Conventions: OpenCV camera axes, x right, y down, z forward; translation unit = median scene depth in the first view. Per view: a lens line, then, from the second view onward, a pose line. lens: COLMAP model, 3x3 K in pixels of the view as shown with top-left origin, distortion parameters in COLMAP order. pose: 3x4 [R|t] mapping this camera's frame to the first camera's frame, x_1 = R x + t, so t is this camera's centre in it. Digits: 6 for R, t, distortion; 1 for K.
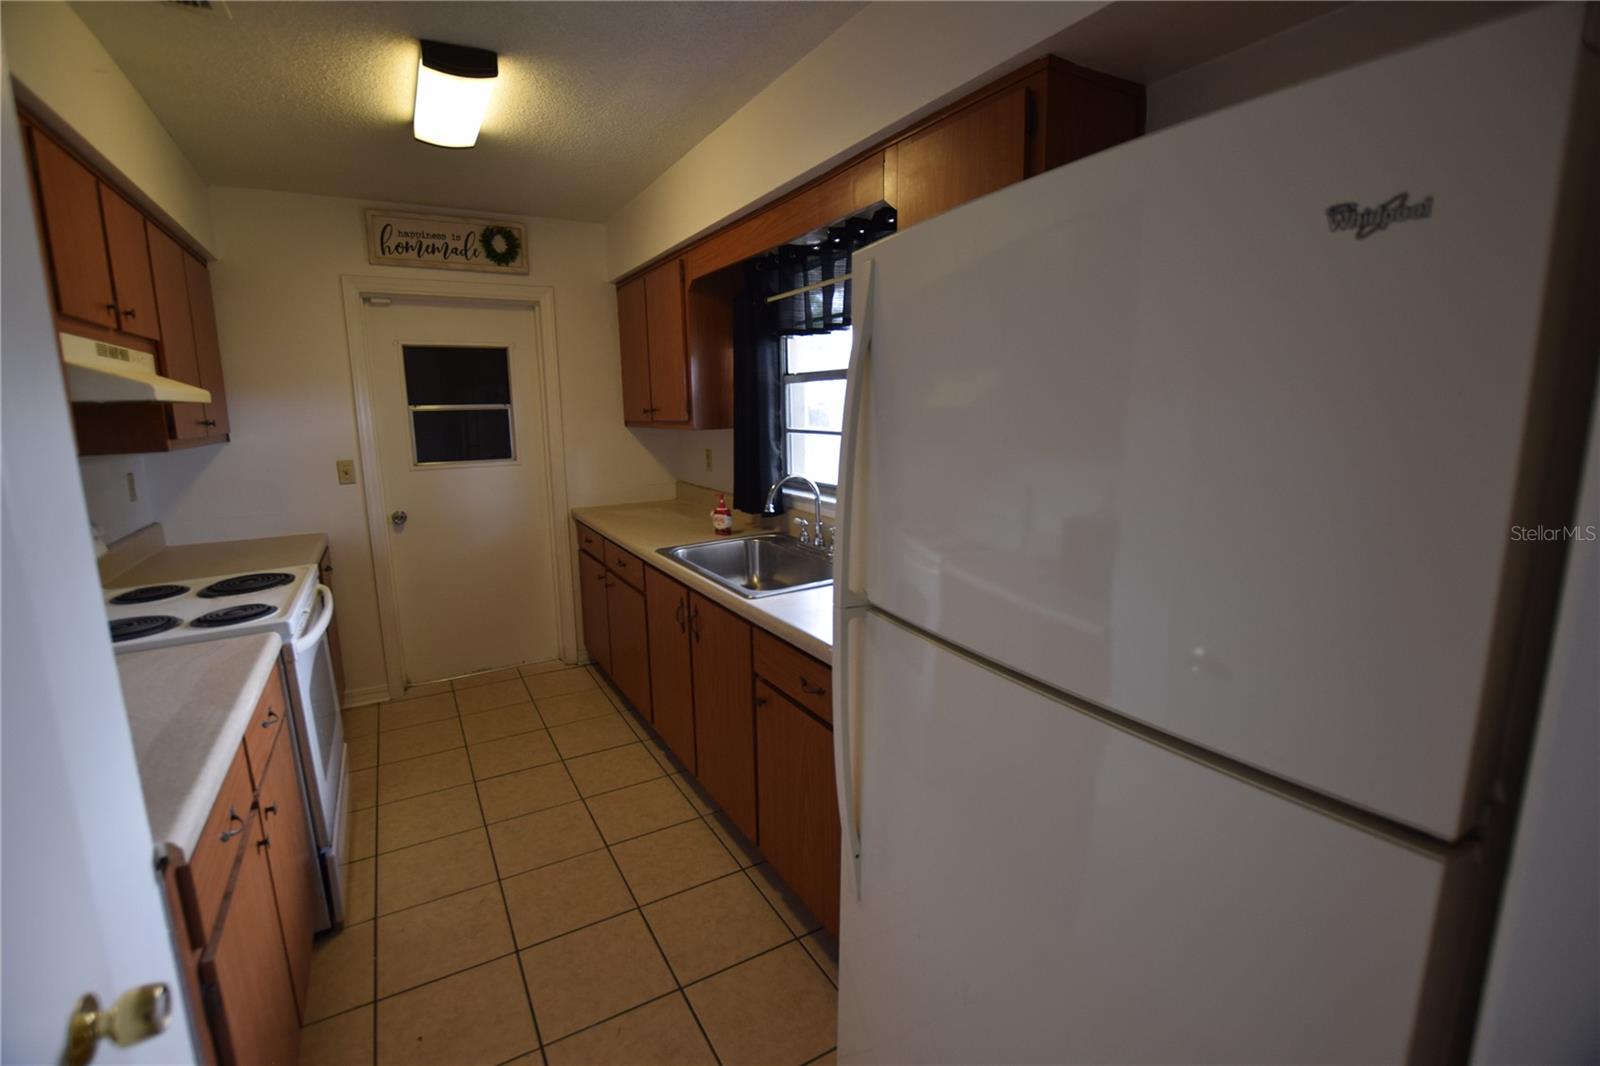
lens RADIAL K [[704.7, 0, 795.9], [0, 704.7, 527.9], [0, 0, 1]] dist [-0.031991, -0.000177]
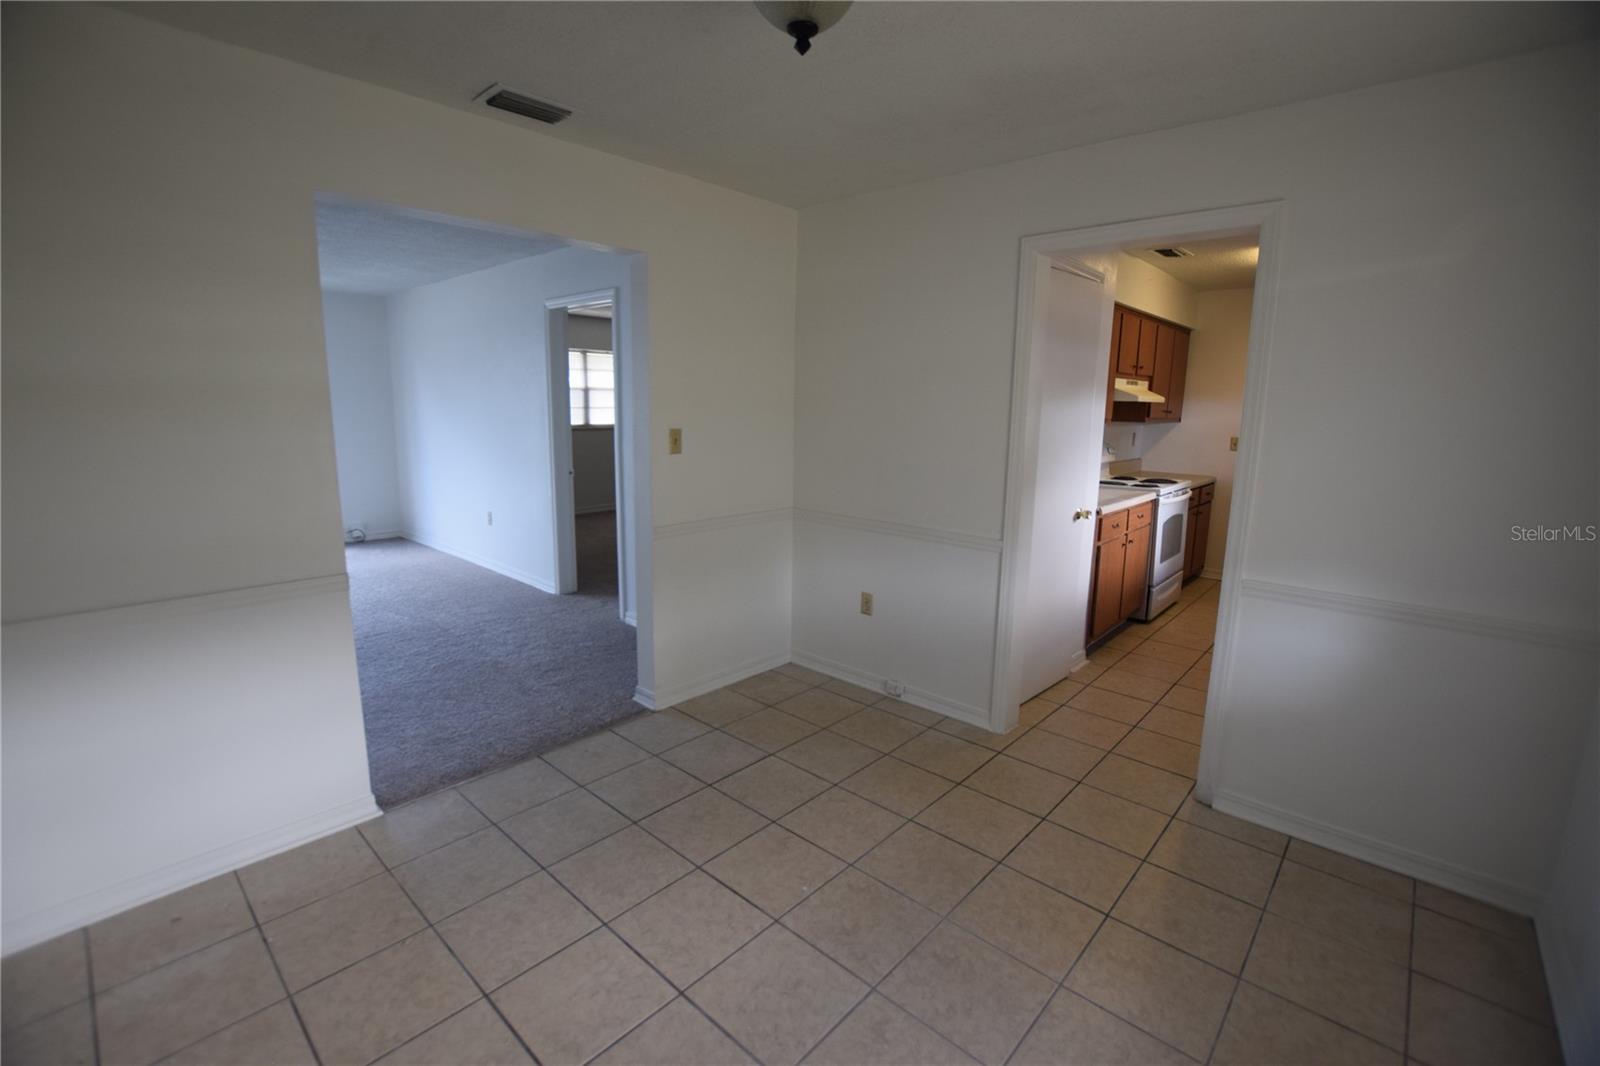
lens RADIAL K [[704.7, 0, 795.9], [0, 704.7, 527.9], [0, 0, 1]] dist [-0.031991, -0.000177]
pose [[0.302559, 0.180536, -0.935876, 0.970136], [-0.184191, 0.974463, 0.128432, 0.144805], [0.935164, 0.133521, 0.328086, -0.812072]]
